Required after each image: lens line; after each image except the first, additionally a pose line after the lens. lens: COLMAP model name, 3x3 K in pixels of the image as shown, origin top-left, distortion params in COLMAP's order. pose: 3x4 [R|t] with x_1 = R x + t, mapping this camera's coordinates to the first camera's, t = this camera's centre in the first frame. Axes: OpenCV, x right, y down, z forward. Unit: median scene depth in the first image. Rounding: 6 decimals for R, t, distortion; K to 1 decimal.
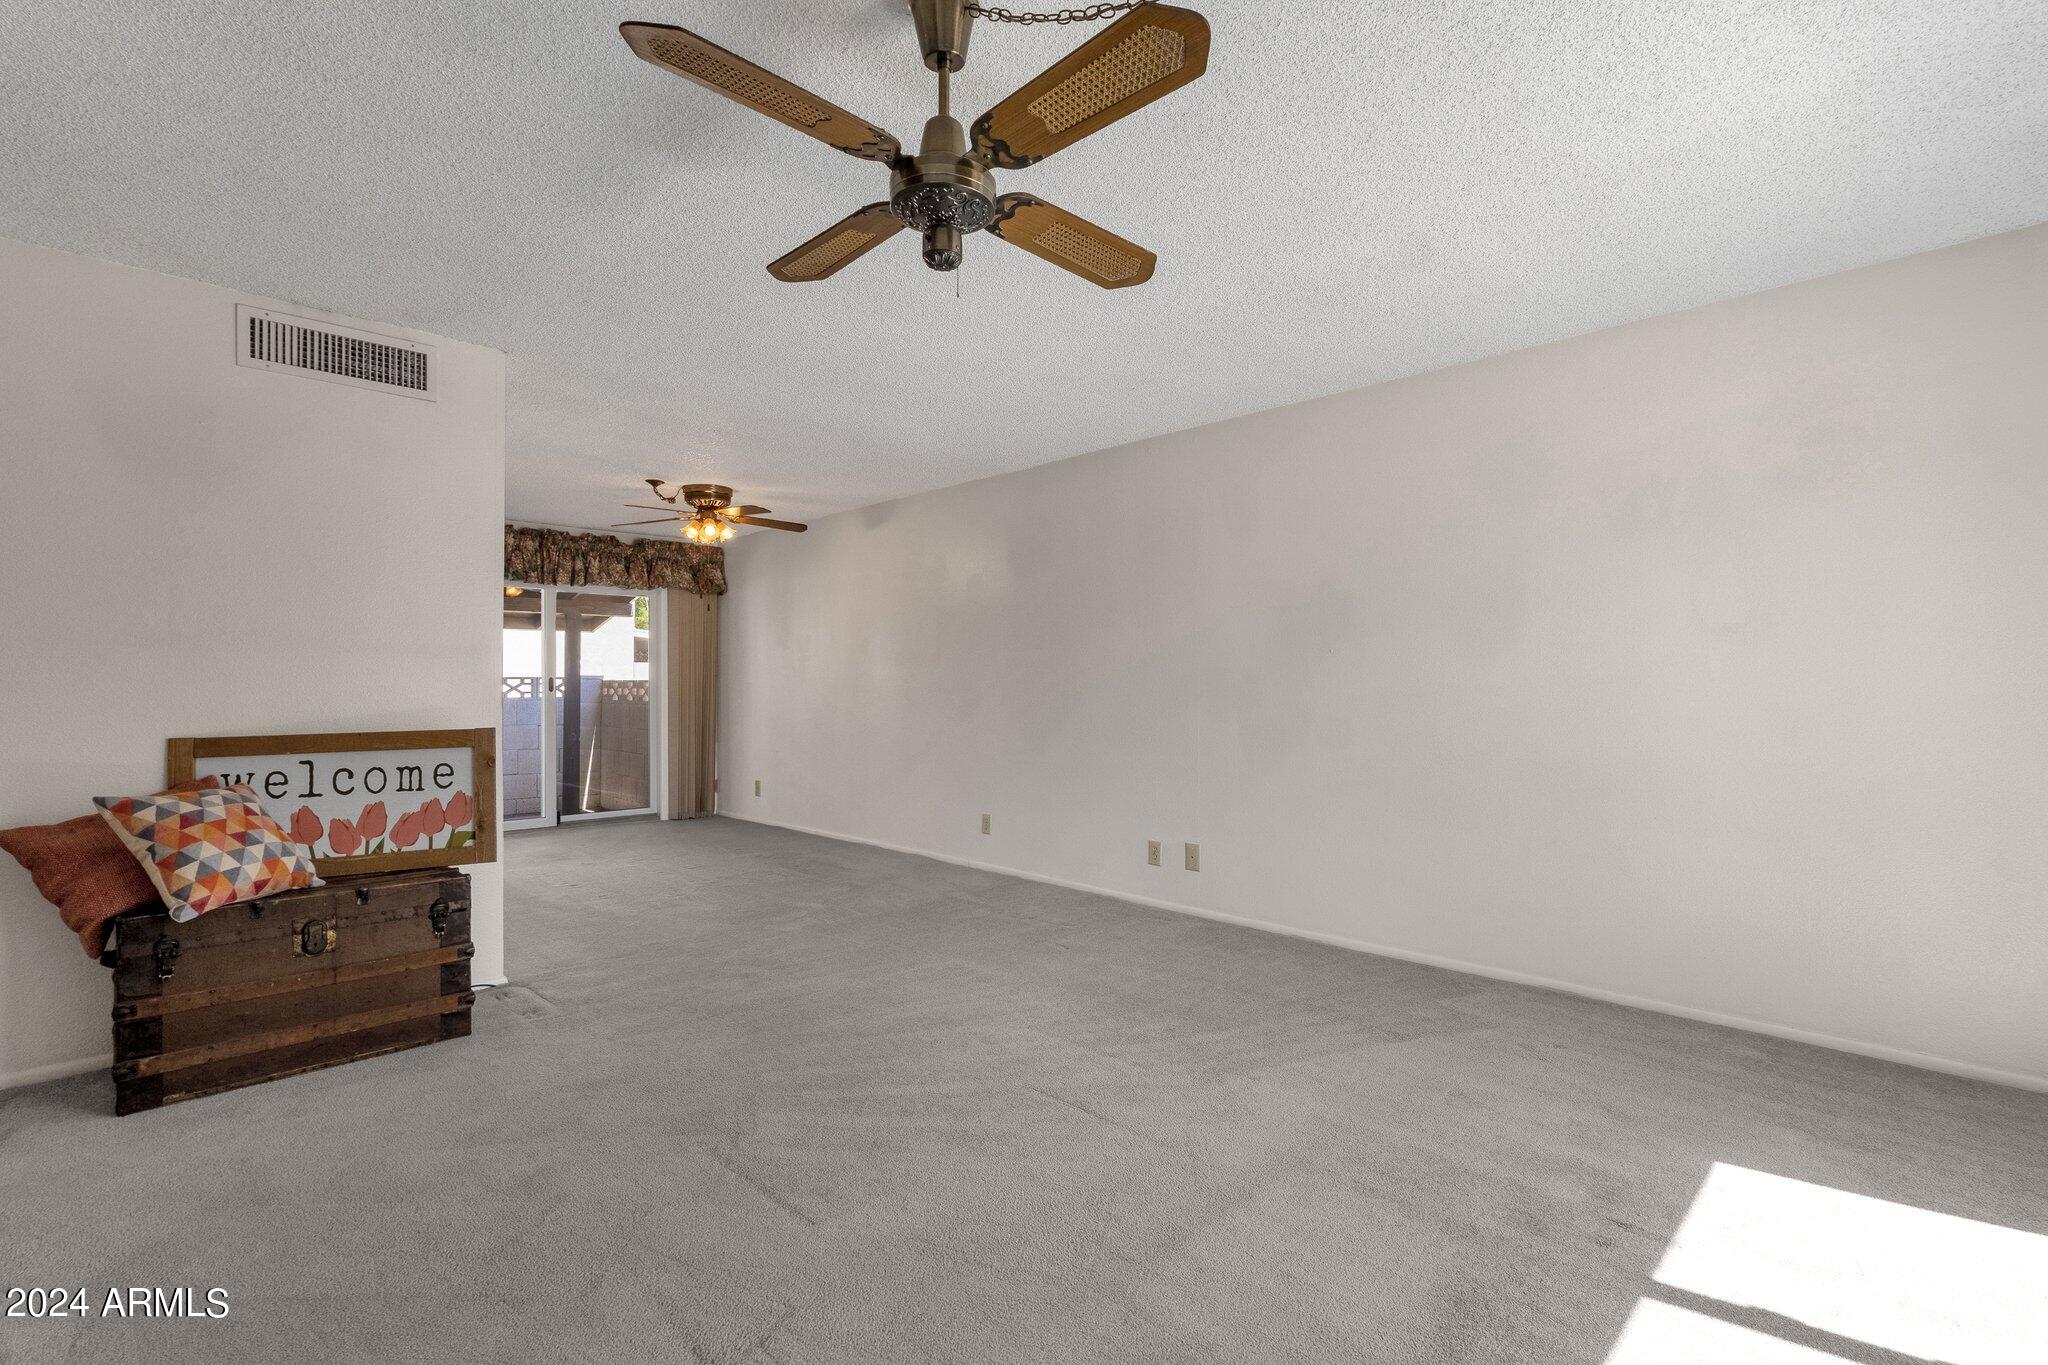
lens RADIAL K [[951.8, 0, 1027.3], [0, 951.8, 676.9], [0, 0, 1]] dist [0.002819, 0.000381]
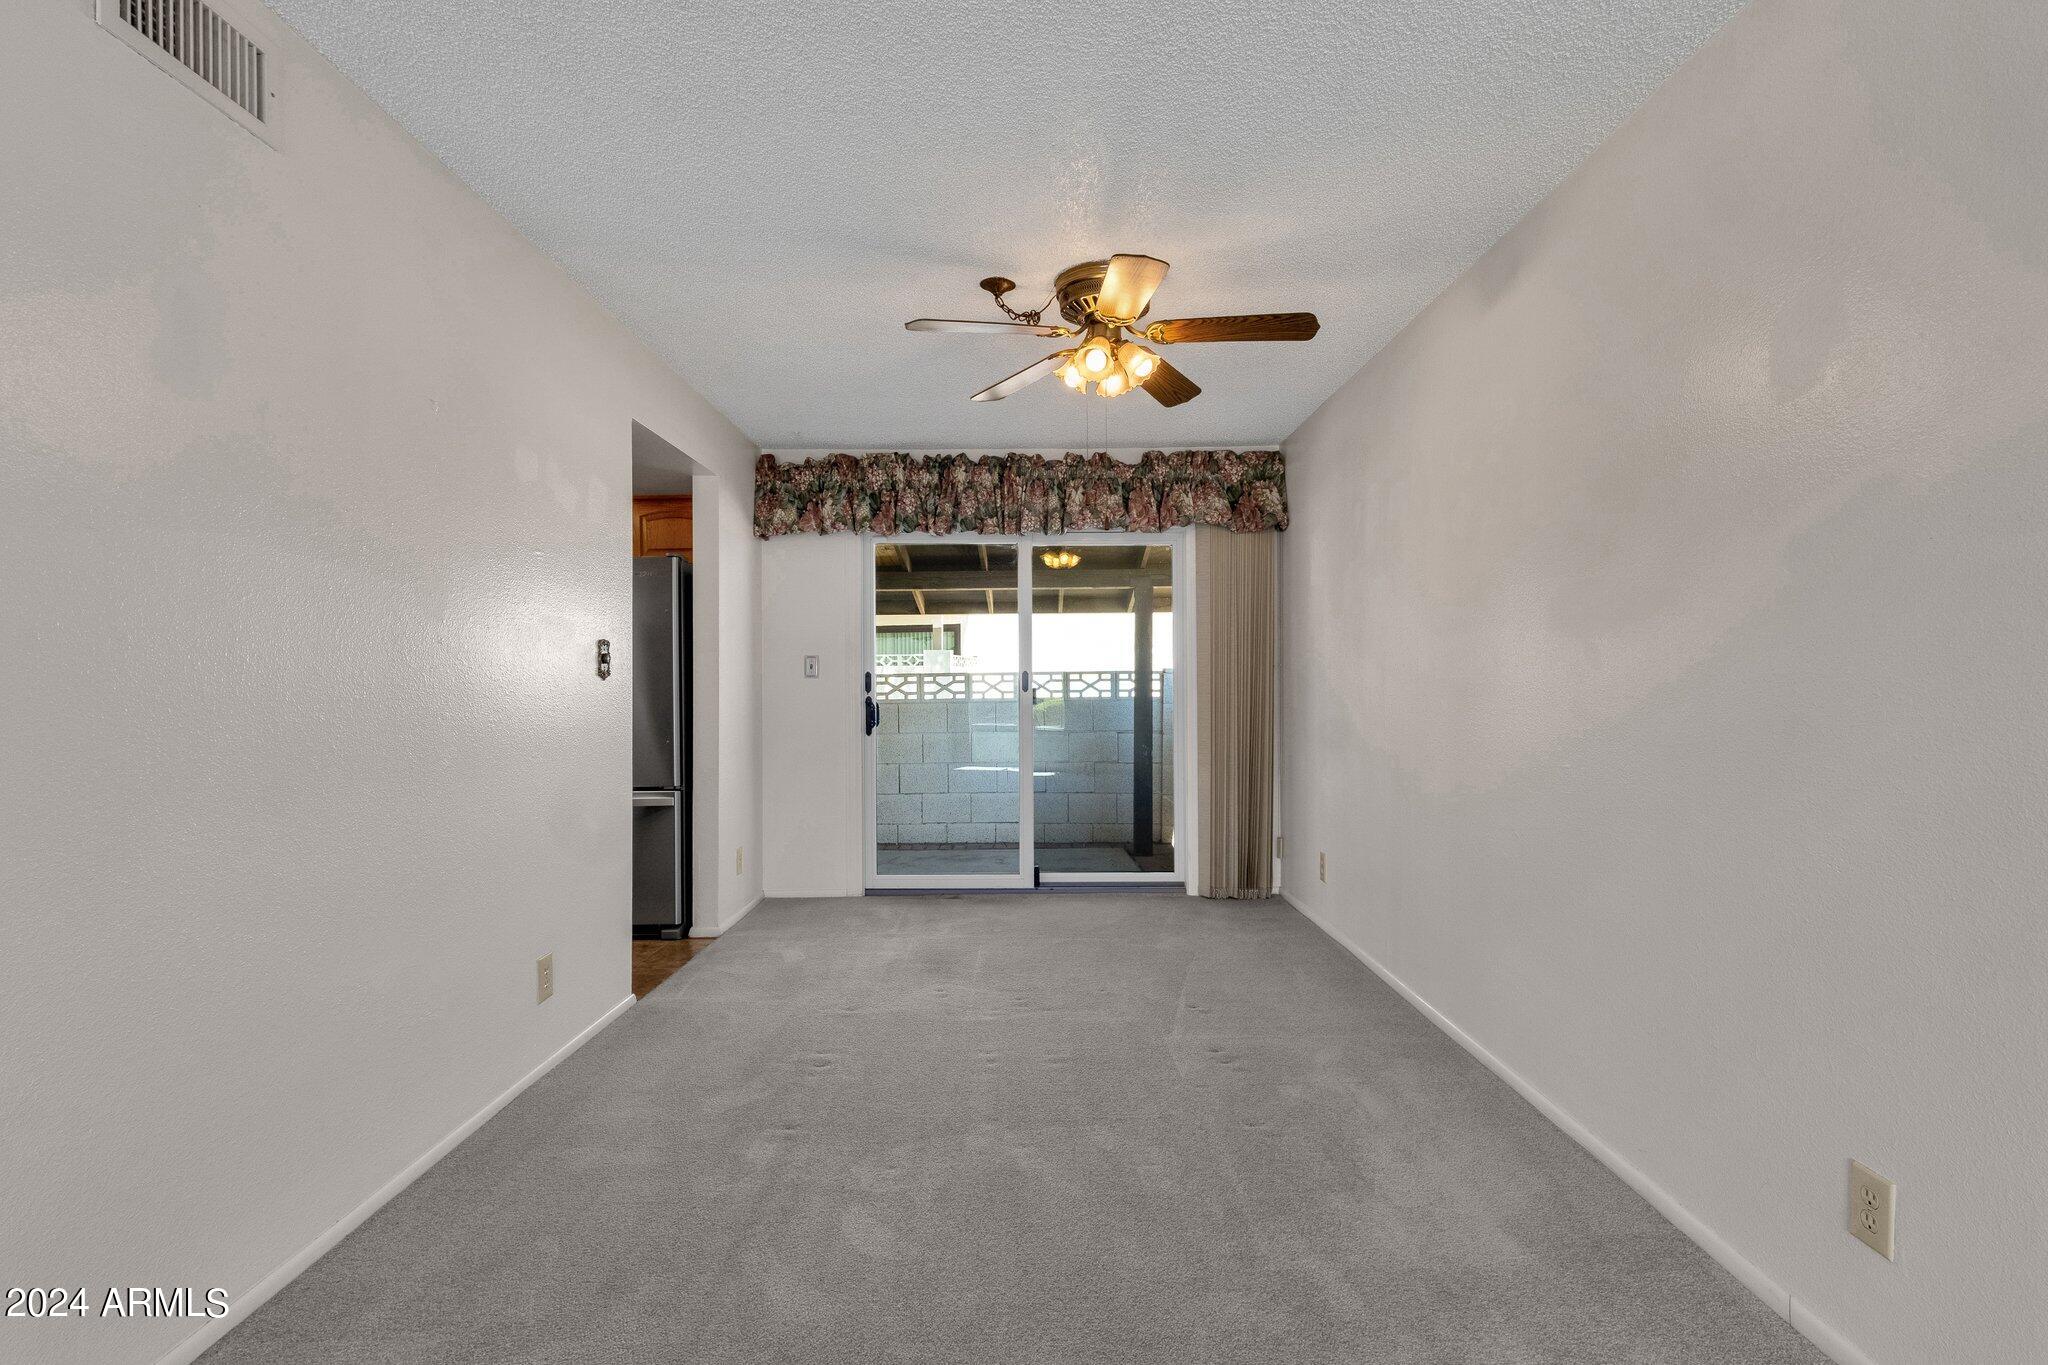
lens RADIAL K [[951.8, 0, 1027.3], [0, 951.8, 676.9], [0, 0, 1]] dist [0.002819, 0.000381]
pose [[0.714551, -0.006636, -0.699551, -0.018682], [0.011434, 0.999932, 0.002194, 0.003263], [0.699490, -0.009567, 0.714579, 0.513424]]
